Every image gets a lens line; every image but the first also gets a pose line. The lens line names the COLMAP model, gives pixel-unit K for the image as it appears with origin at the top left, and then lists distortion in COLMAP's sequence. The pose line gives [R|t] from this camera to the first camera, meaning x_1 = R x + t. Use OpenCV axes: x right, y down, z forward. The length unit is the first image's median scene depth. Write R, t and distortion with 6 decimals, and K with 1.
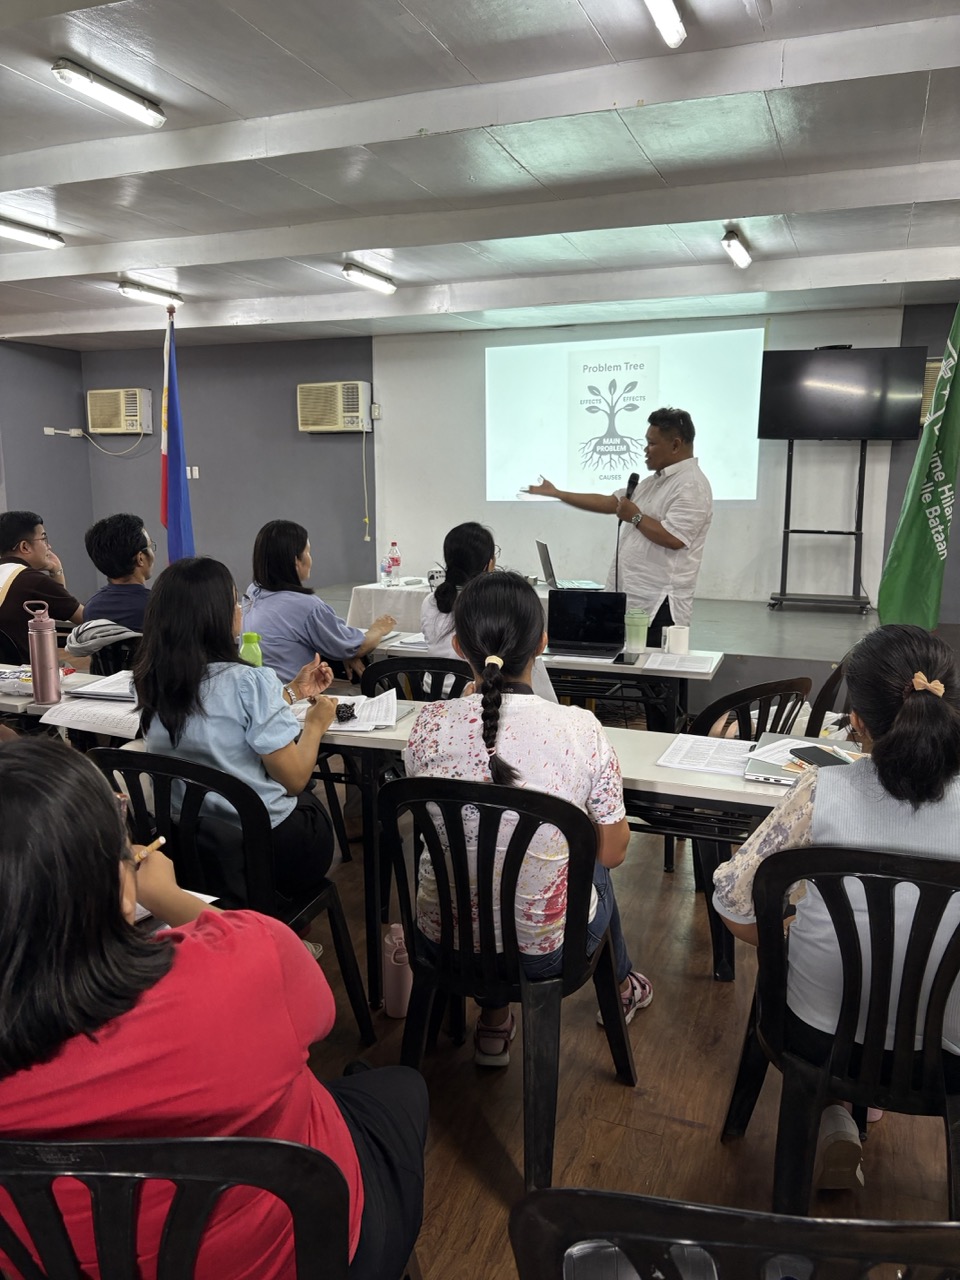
lens RADIAL K [[989.4, 0, 480.0], [0, 989.4, 640.0], [0, 0, 1]] dist [0.025141, -0.003880]
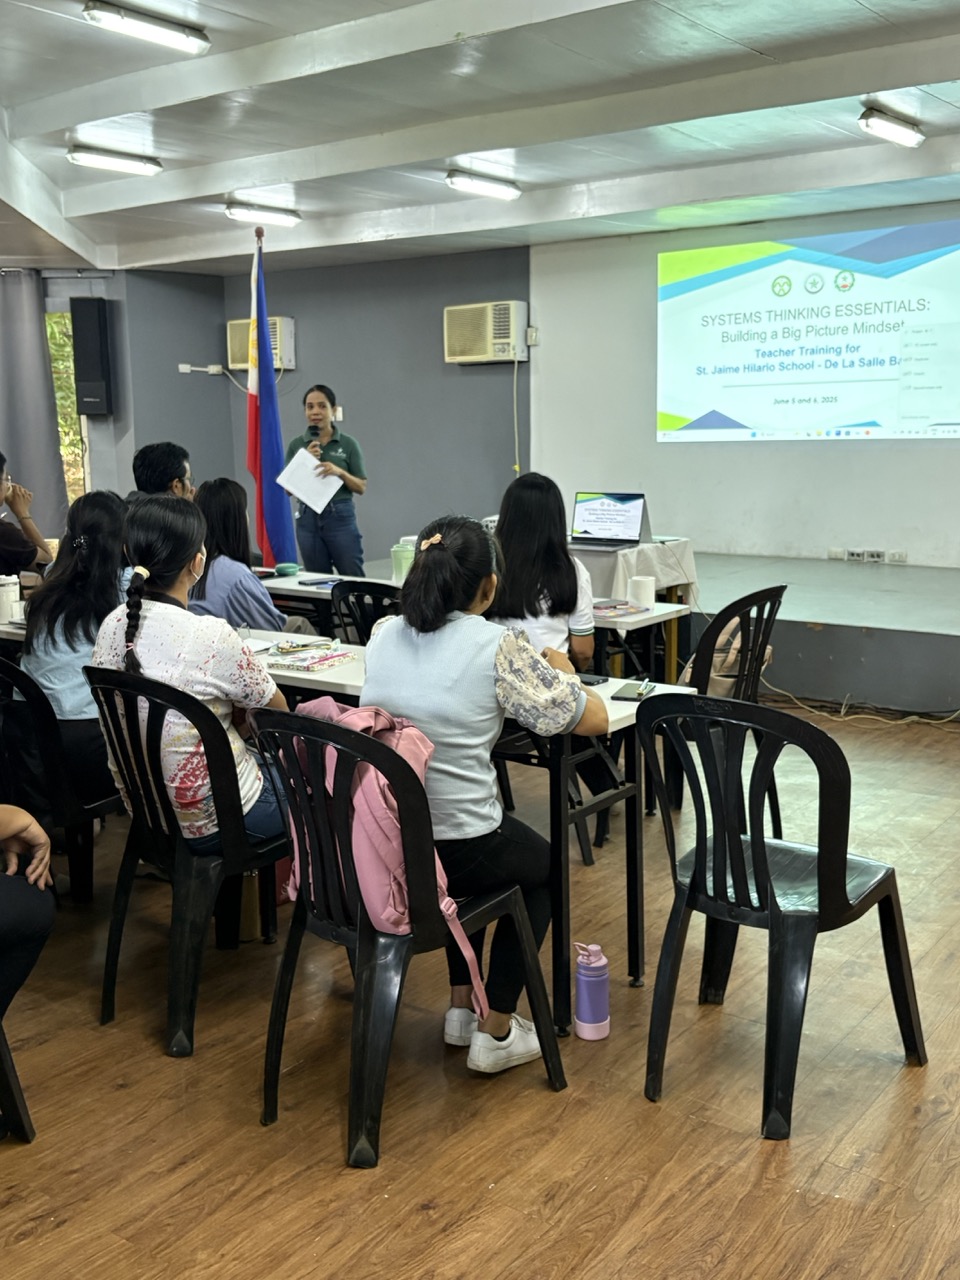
lens RADIAL K [[1331.6, 0, 480.0], [0, 1331.6, 640.0], [0, 0, 1]] dist [0.036038, -0.038094]
pose [[0.963721, 0.031068, -0.265097, 0.184374], [-0.029472, 0.999516, 0.009999, 0.016530], [0.265279, -0.001823, 0.964170, -0.104802]]
